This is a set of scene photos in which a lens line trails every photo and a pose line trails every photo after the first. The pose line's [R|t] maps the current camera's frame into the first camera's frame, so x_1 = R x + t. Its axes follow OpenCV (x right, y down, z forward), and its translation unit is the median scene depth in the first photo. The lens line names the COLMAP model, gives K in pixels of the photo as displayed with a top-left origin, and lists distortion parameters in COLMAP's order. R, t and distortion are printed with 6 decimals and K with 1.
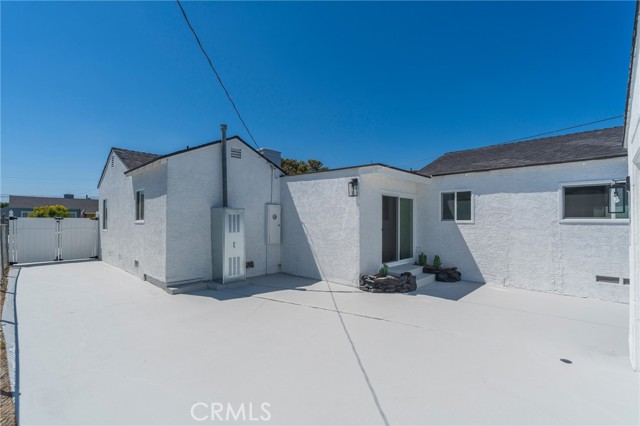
lens RADIAL K [[289.5, 0, 321.2], [0, 289.5, 216.0], [0, 0, 1]] dist [-0.004391, -0.000334]
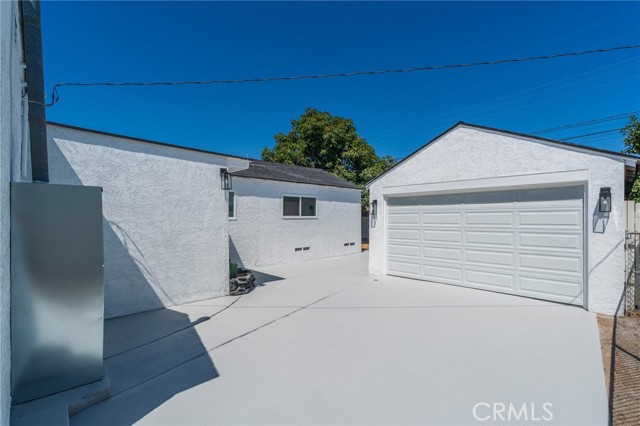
lens RADIAL K [[289.5, 0, 321.2], [0, 289.5, 216.0], [0, 0, 1]] dist [-0.004391, -0.000334]
pose [[0.039638, 0.001160, 0.999213, -0.687209], [-0.015630, 0.999878, -0.000541, 0.006093], [-0.999092, -0.015596, 0.039651, 0.649758]]
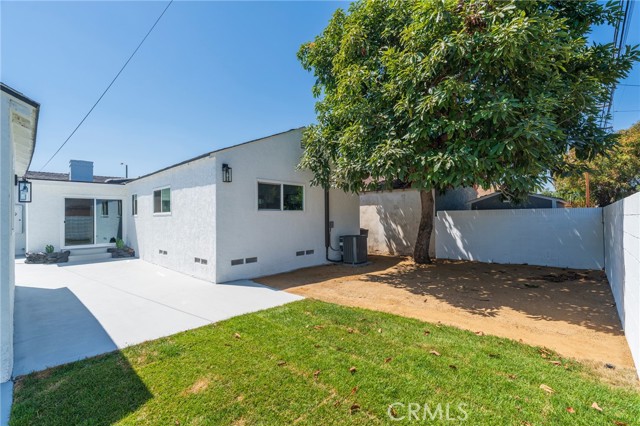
lens RADIAL K [[287.3, 0, 318.9], [0, 287.3, 217.3], [0, 0, 1]] dist [-0.002606, -0.000353]
pose [[0.999908, -0.012730, 0.004655, 1.515862], [0.012654, 0.999792, 0.016000, 0.017667], [-0.004857, -0.015940, 0.999861, -0.447066]]
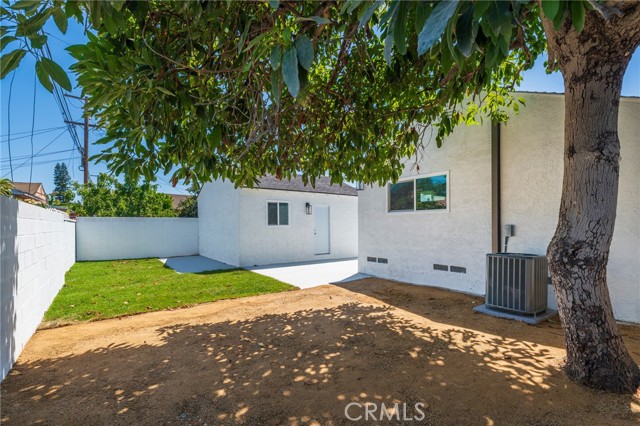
lens RADIAL K [[274.0, 0, 321.1], [0, 274.0, 225.5], [0, 0, 1]] dist [-0.040209, -0.000069]
pose [[-0.141183, 0.005273, -0.989970, 2.306404], [0.024152, 0.999707, 0.001881, 0.045925], [0.989689, -0.023645, -0.141268, 0.490634]]
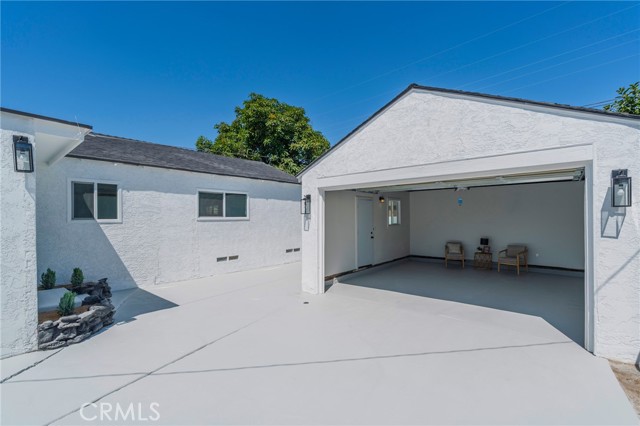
lens RADIAL K [[287.3, 0, 318.9], [0, 287.3, 217.3], [0, 0, 1]] dist [-0.002606, -0.000353]
pose [[-0.055817, 0.000190, 0.998441, -0.386454], [-0.008012, 0.999968, -0.000638, 0.006461], [-0.998409, -0.008035, -0.055814, 0.492976]]
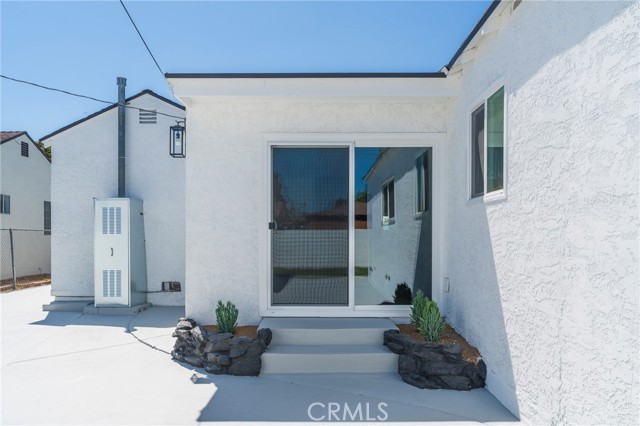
lens RADIAL K [[447.8, 0, 318.5], [0, 447.8, 242.1], [0, 0, 1]] dist [0.001768, 0.000089]
pose [[0.689929, 0.003977, -0.723866, 0.767627], [0.010384, 0.999828, 0.015391, 0.063197], [0.723803, -0.018136, 0.689769, 0.607879]]
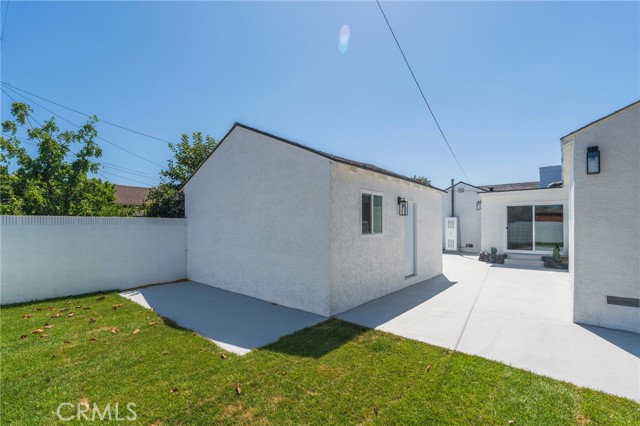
lens RADIAL K [[288.2, 0, 318.0], [0, 288.2, 223.2], [0, 0, 1]] dist [-0.012794, -0.000267]
pose [[0.052537, -0.007302, -0.998592, 1.794561], [0.017597, 0.999825, -0.006386, 0.012924], [0.998464, -0.017236, 0.052657, -0.132123]]
